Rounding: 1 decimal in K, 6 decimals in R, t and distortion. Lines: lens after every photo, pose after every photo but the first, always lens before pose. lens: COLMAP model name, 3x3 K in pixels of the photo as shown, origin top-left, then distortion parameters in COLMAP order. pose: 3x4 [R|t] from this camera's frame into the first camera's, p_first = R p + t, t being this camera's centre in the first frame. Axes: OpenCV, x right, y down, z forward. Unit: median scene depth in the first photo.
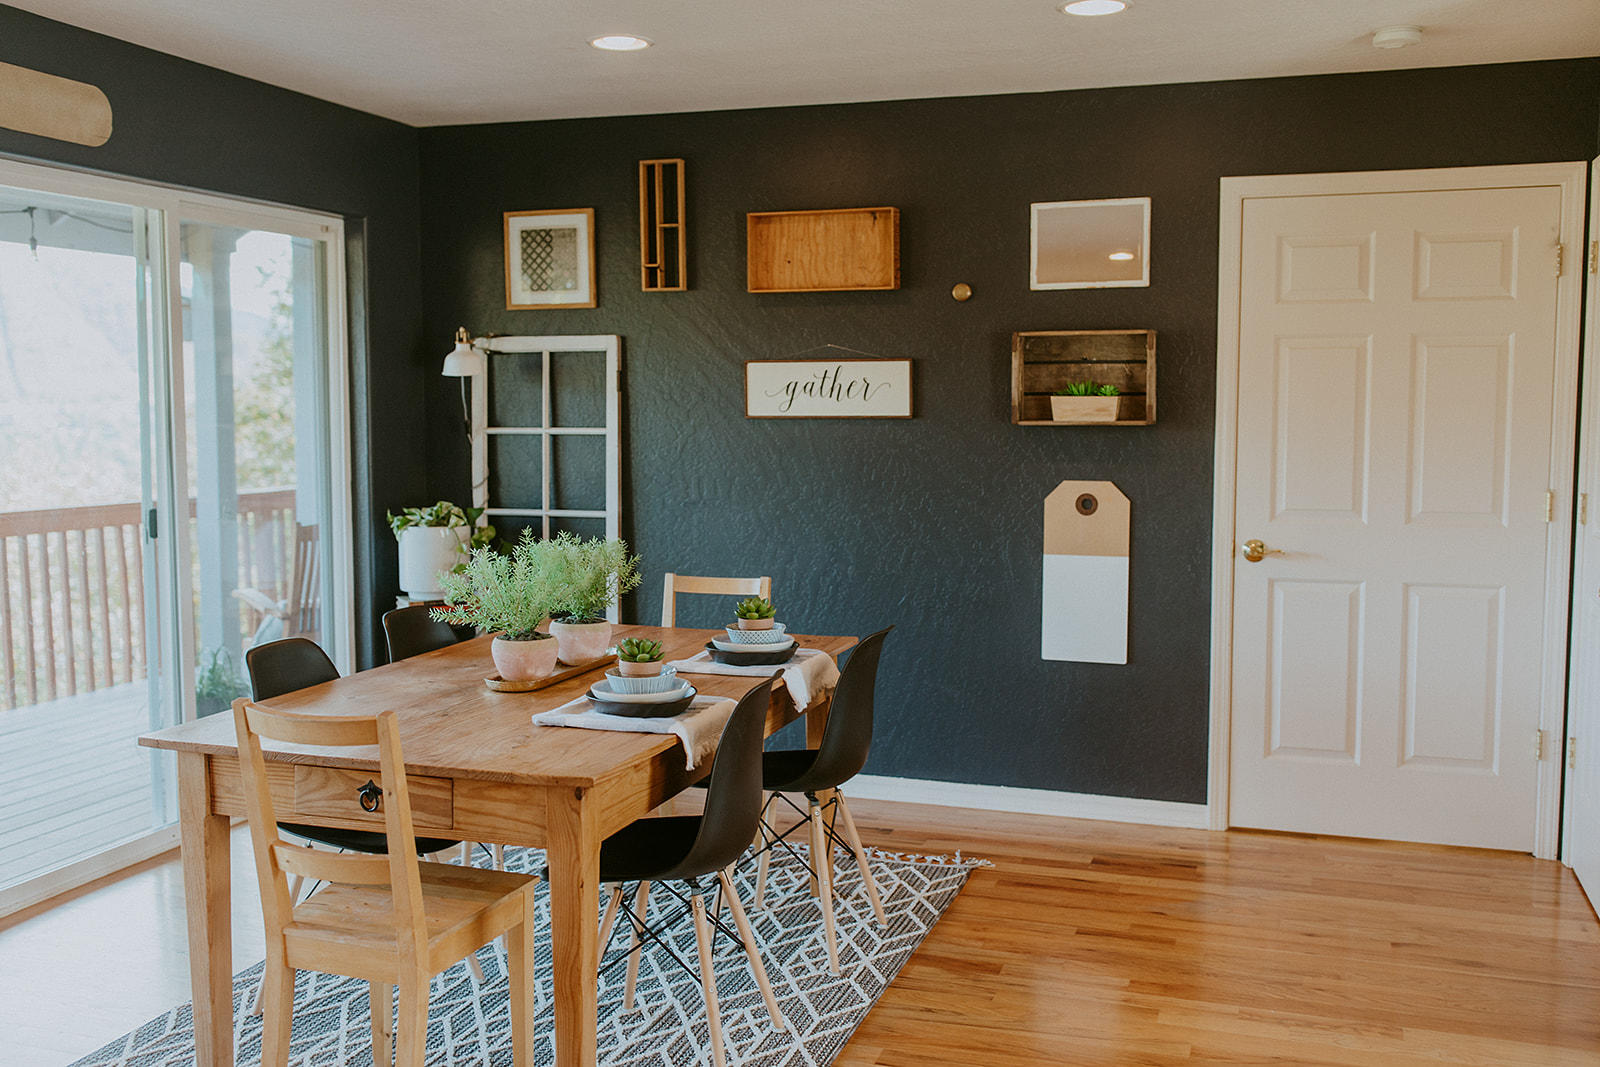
lens RADIAL K [[1528.9, 0, 800.0], [0, 1528.9, 533.5], [0, 0, 1]] dist [0.001458, 0.000579]
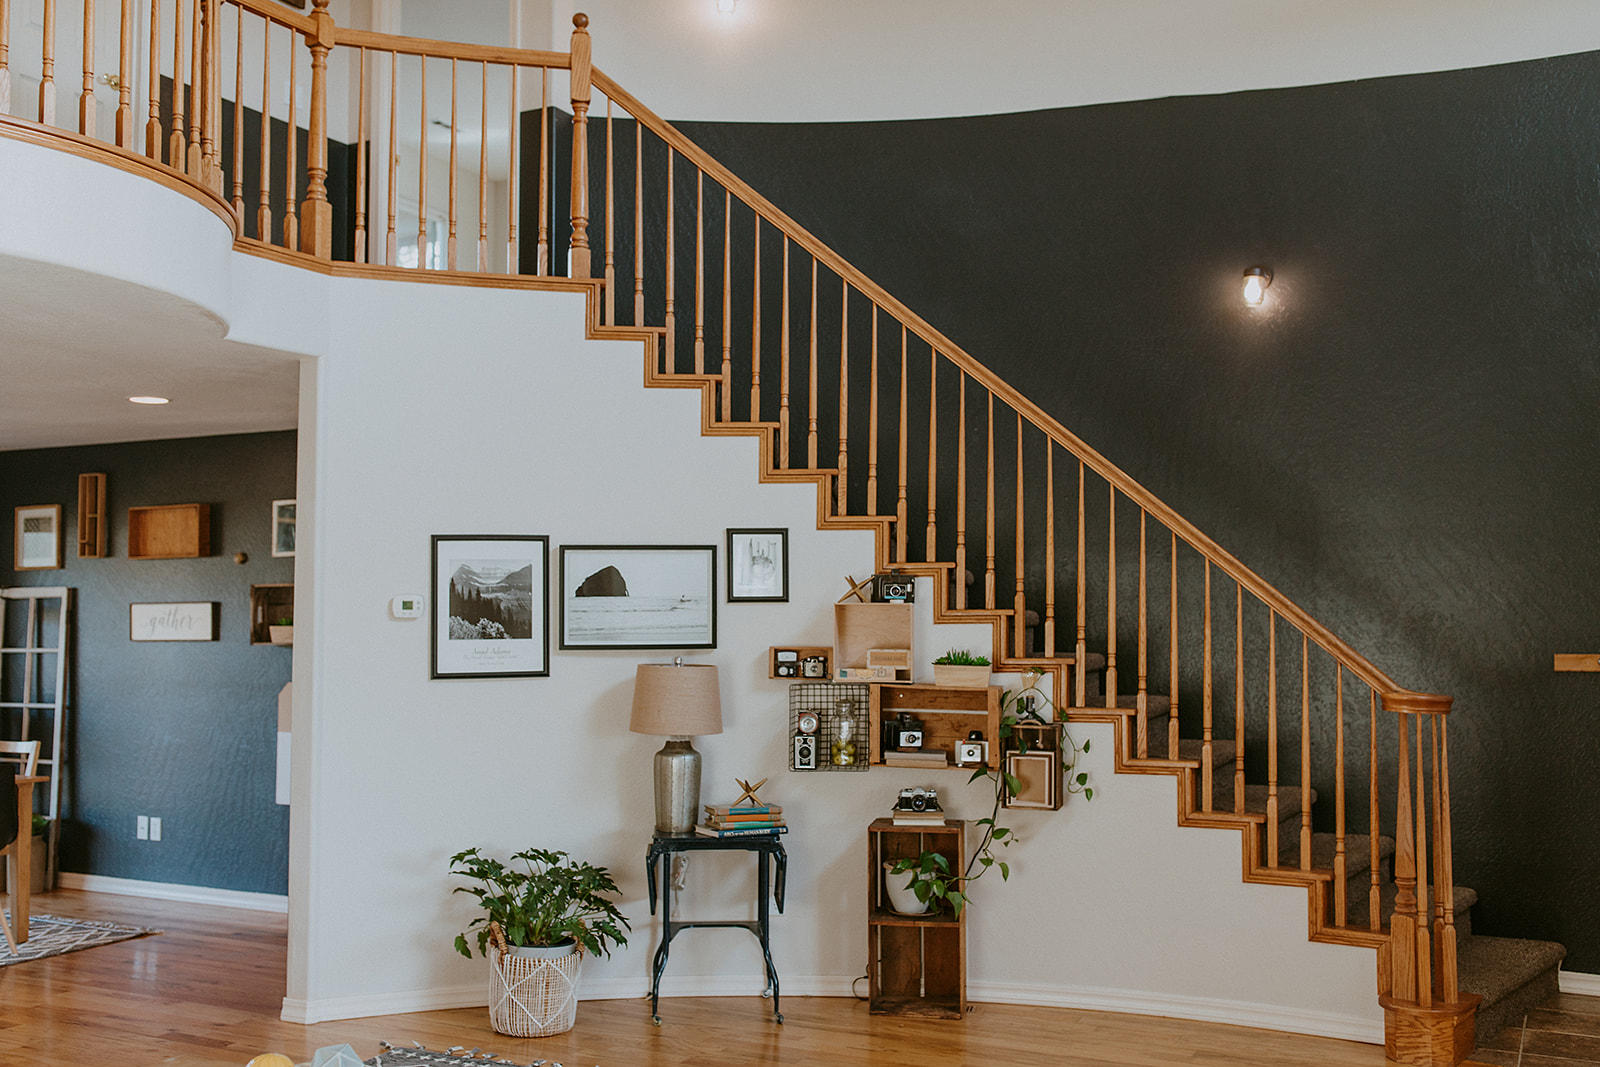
lens RADIAL K [[1528.9, 0, 800.0], [0, 1528.9, 533.5], [0, 0, 1]] dist [0.001458, 0.000579]
pose [[0.989272, -0.013336, -0.145478, 0.825771], [-0.007993, 0.989392, -0.145053, 0.032121], [0.145869, 0.144659, 0.978671, -0.387096]]
